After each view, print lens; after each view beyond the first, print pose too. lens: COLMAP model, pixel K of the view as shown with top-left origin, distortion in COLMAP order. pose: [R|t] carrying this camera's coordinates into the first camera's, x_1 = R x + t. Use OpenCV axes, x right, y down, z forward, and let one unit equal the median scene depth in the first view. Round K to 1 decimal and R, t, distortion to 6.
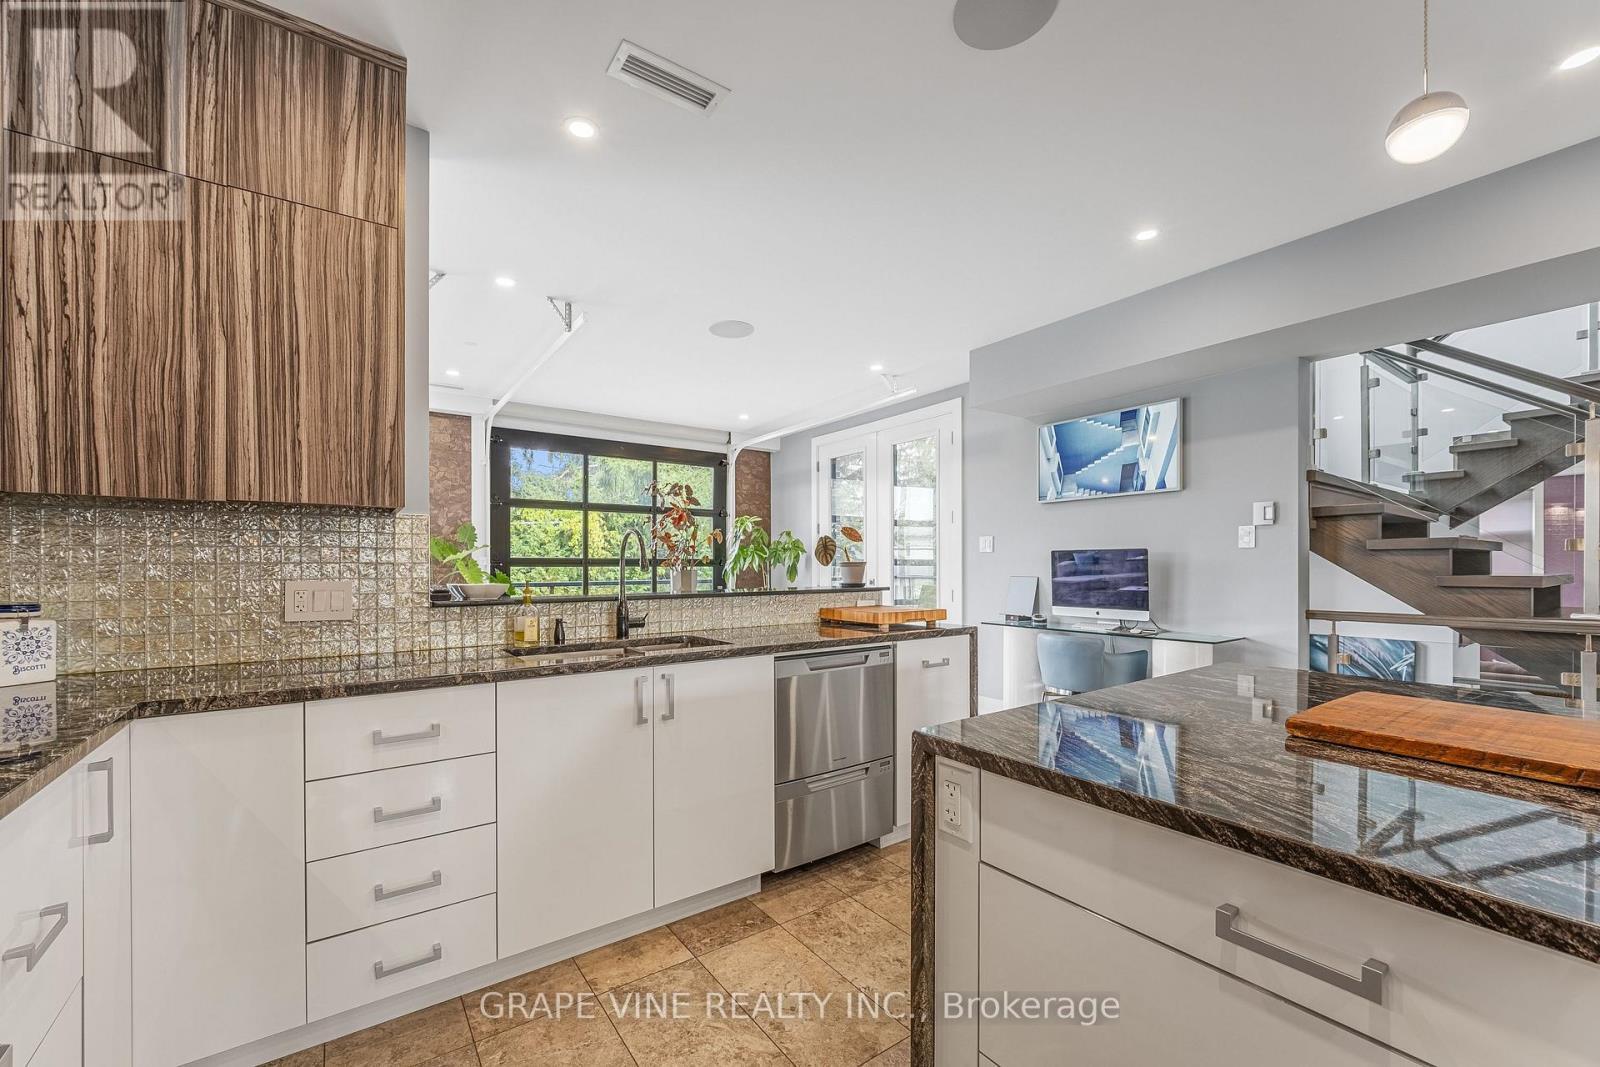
lens RADIAL K [[651.4, 0, 807.3], [0, 651.4, 552.7], [0, 0, 1]] dist [-0.002302, -0.000582]
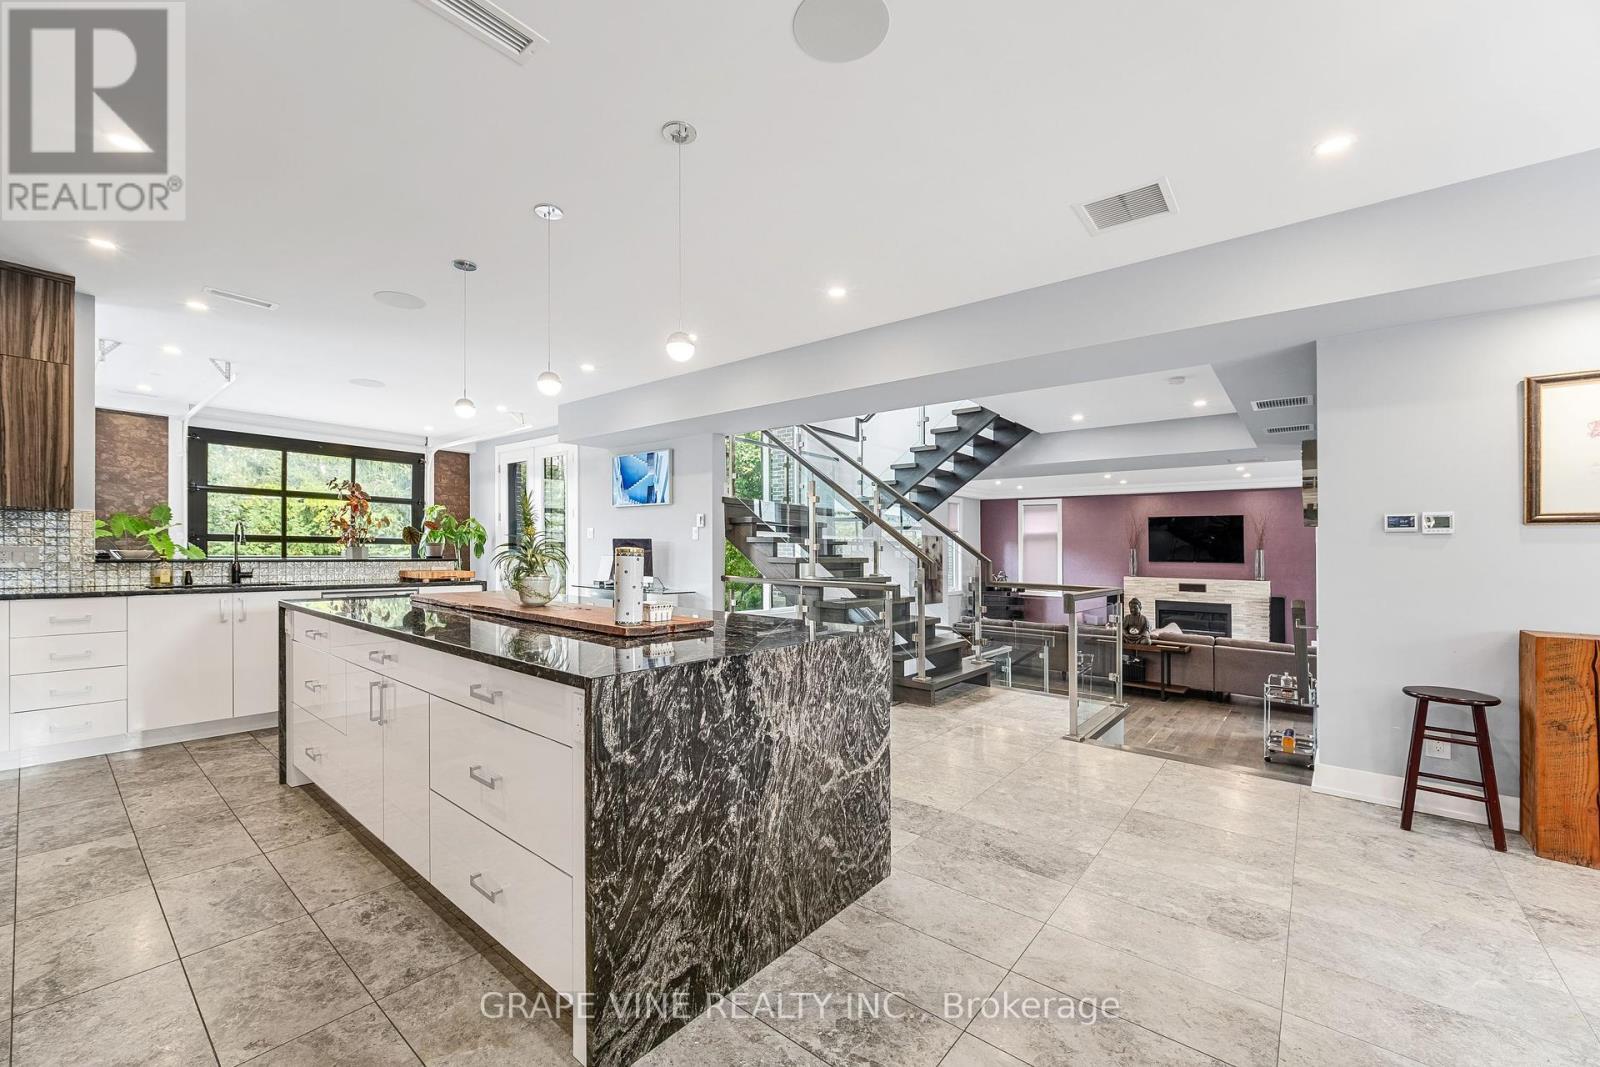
lens RADIAL K [[636.8, 0, 790.3], [0, 636.8, 549.2], [0, 0, 1]] dist [-0.000990, 0.000305]
pose [[0.968859, 0.019616, 0.246834, 0.505576], [-0.024912, 0.999521, 0.018354, -0.019687], [-0.246356, -0.023932, 0.968884, -0.700981]]
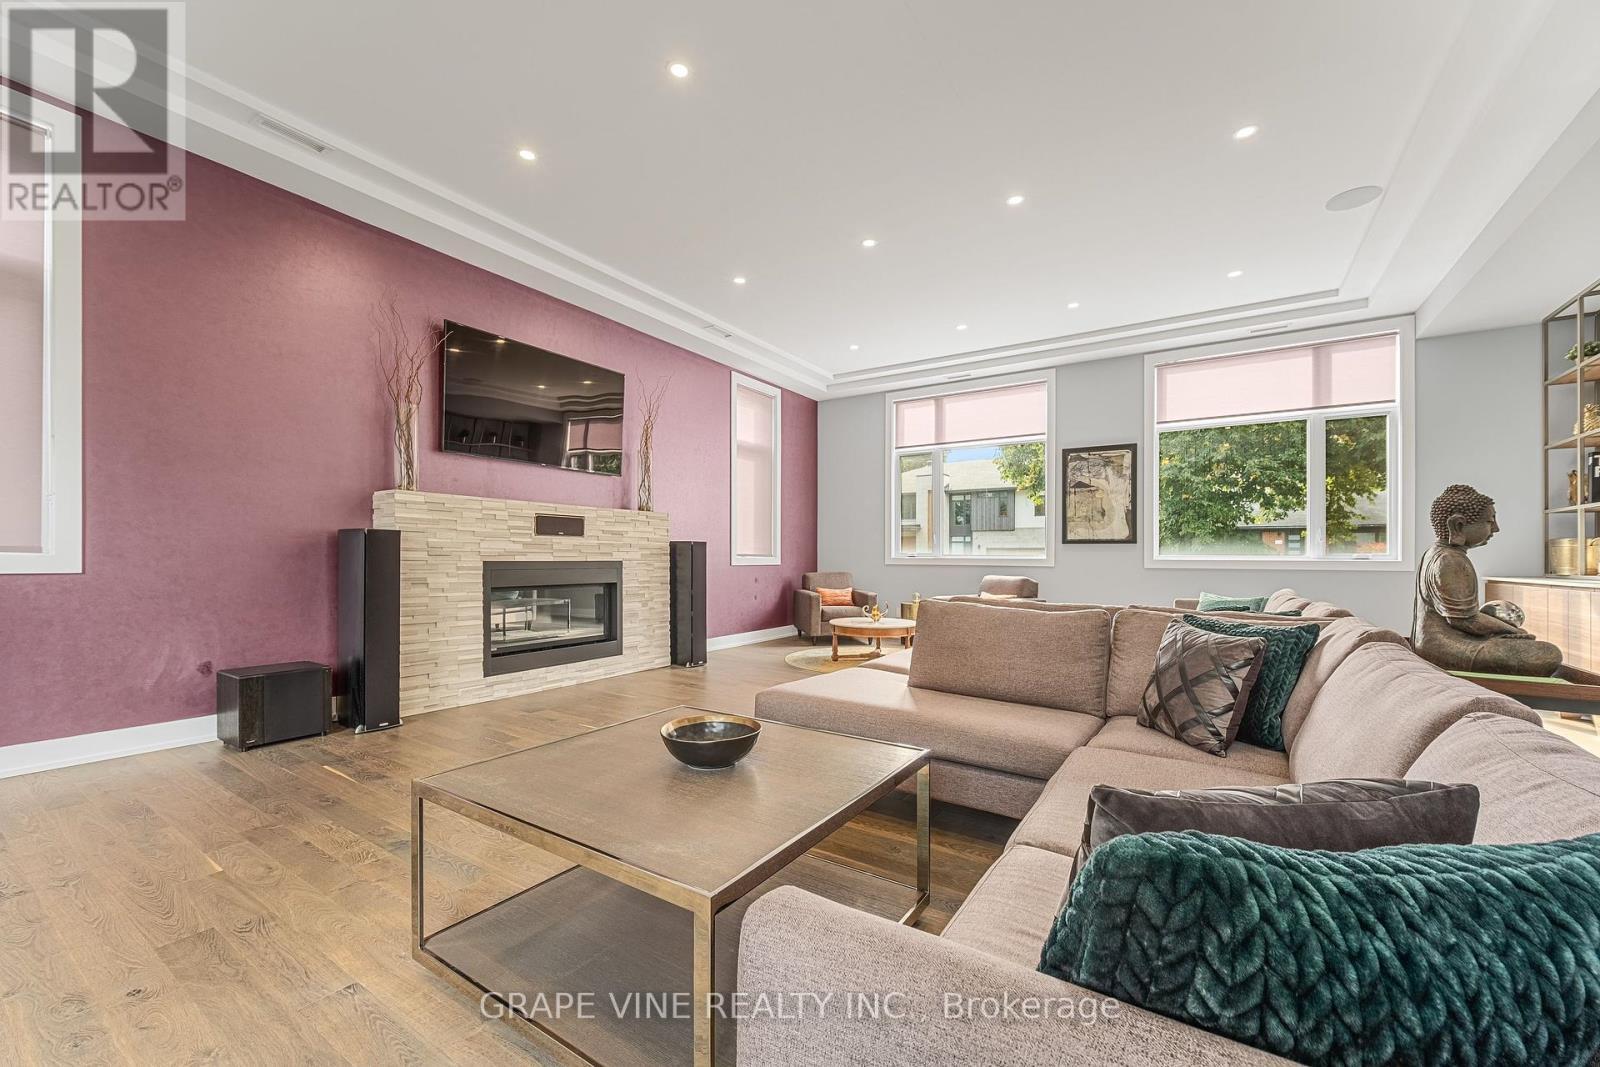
lens RADIAL K [[637.9, 0, 793.1], [0, 637.9, 535.6], [0, 0, 1]] dist [-0.002890, -0.000158]
pose [[-0.351311, 0.030910, 0.935748, 2.044737], [-0.021704, 0.998917, -0.041144, 0.272771], [-0.936007, -0.034764, -0.350260, 2.183237]]
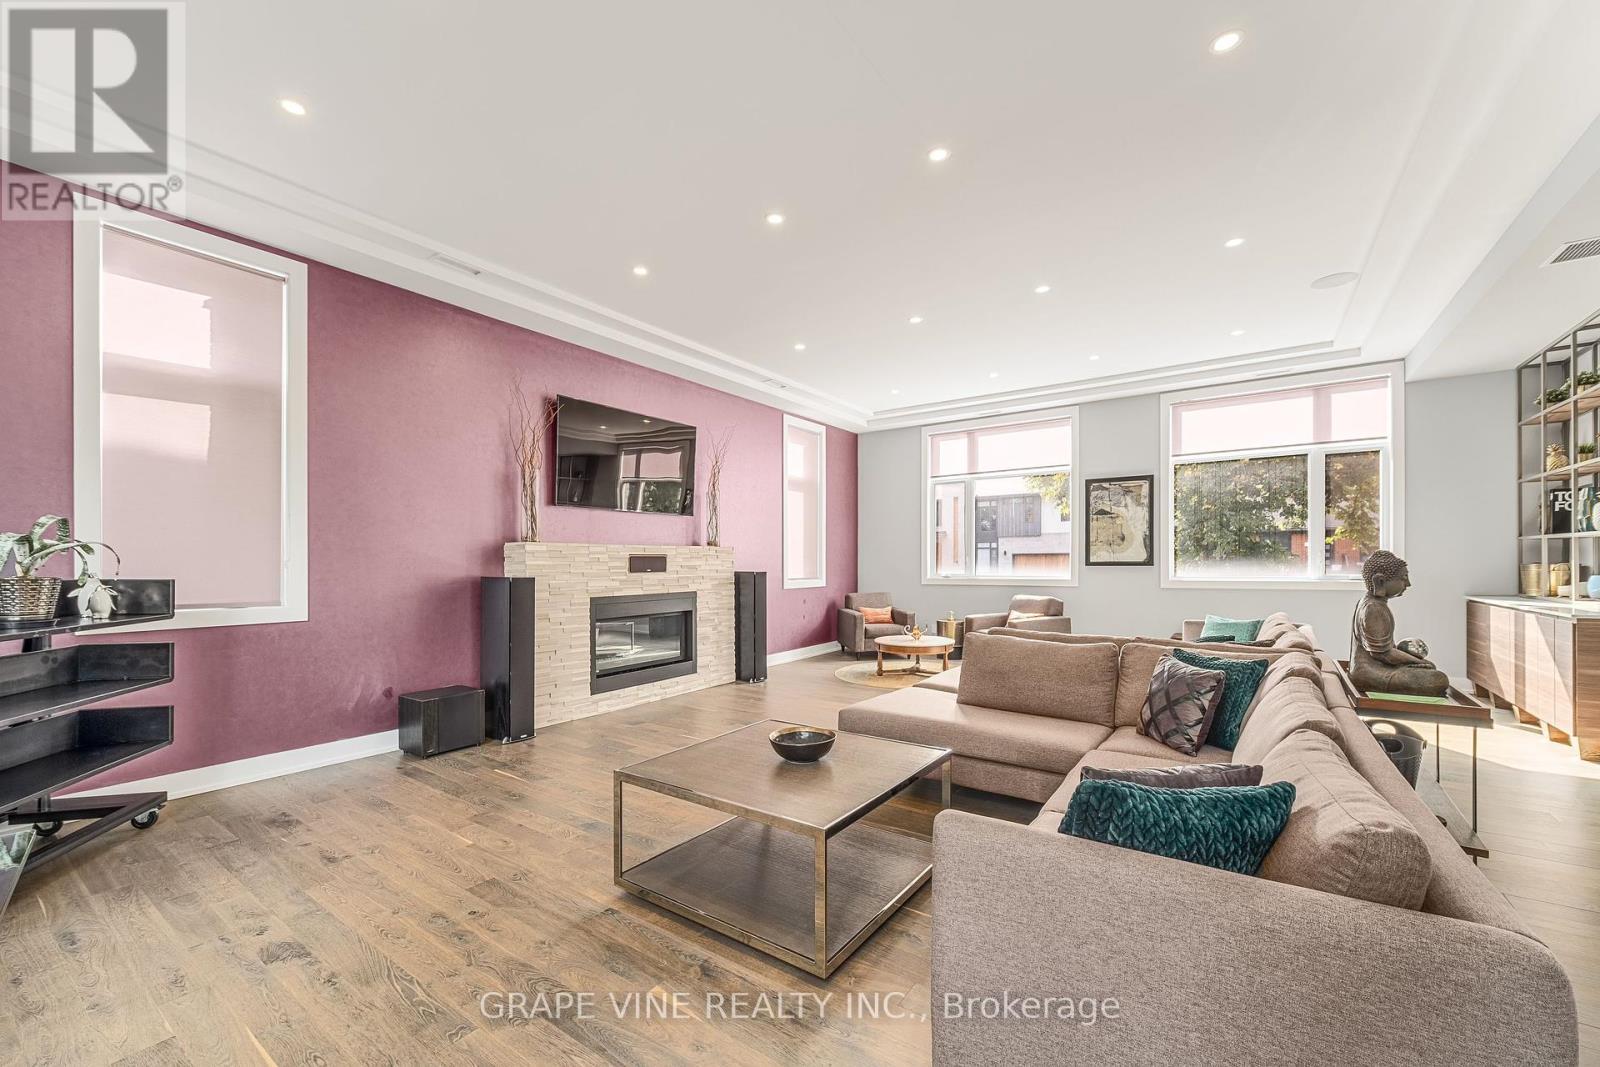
lens RADIAL K [[651.4, 0, 807.3], [0, 651.4, 552.7], [0, 0, 1]] dist [-0.002302, -0.000582]
pose [[-0.342047, 0.014288, 0.939574, 1.839114], [-0.011816, 0.999740, -0.019504, 0.203346], [-0.939609, -0.017773, -0.341789, 2.359466]]
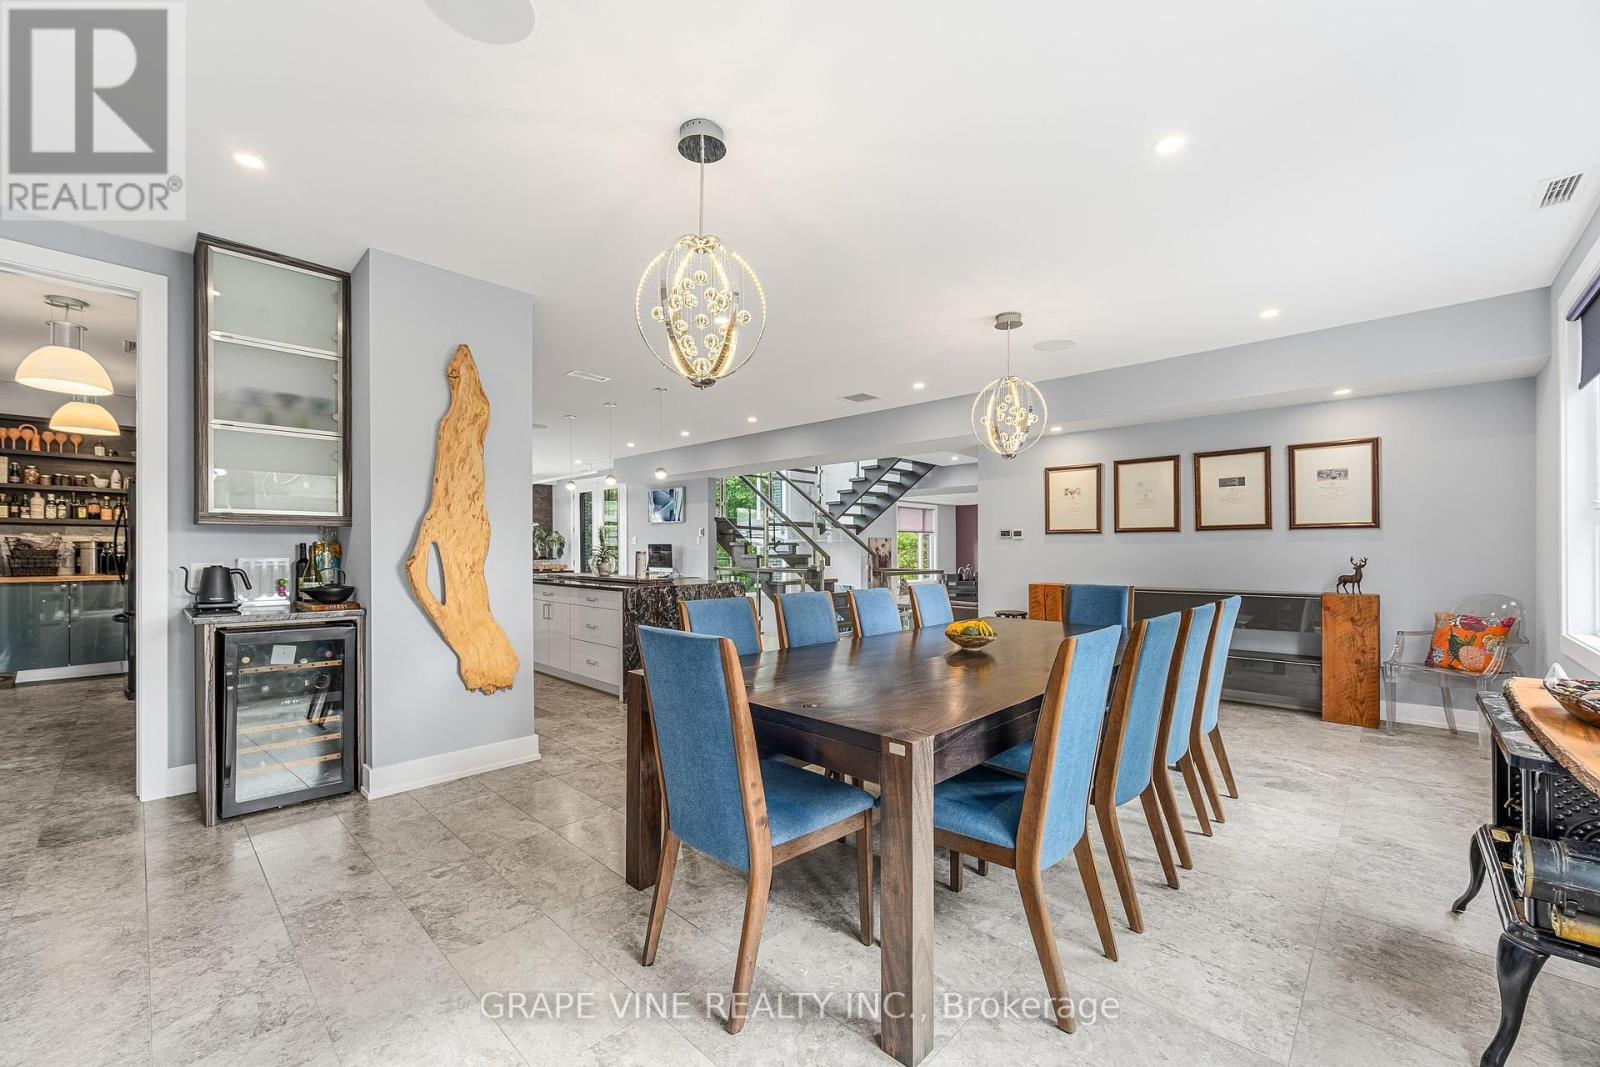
lens RADIAL K [[627.5, 0, 801.0], [0, 627.5, 530.9], [0, 0, 1]] dist [-0.000228, 0.000057]
pose [[0.981814, 0.011095, 0.189521, 0.601105], [-0.009757, 0.999920, -0.007992, -0.047884], [-0.189595, 0.005997, 0.981844, -1.695030]]
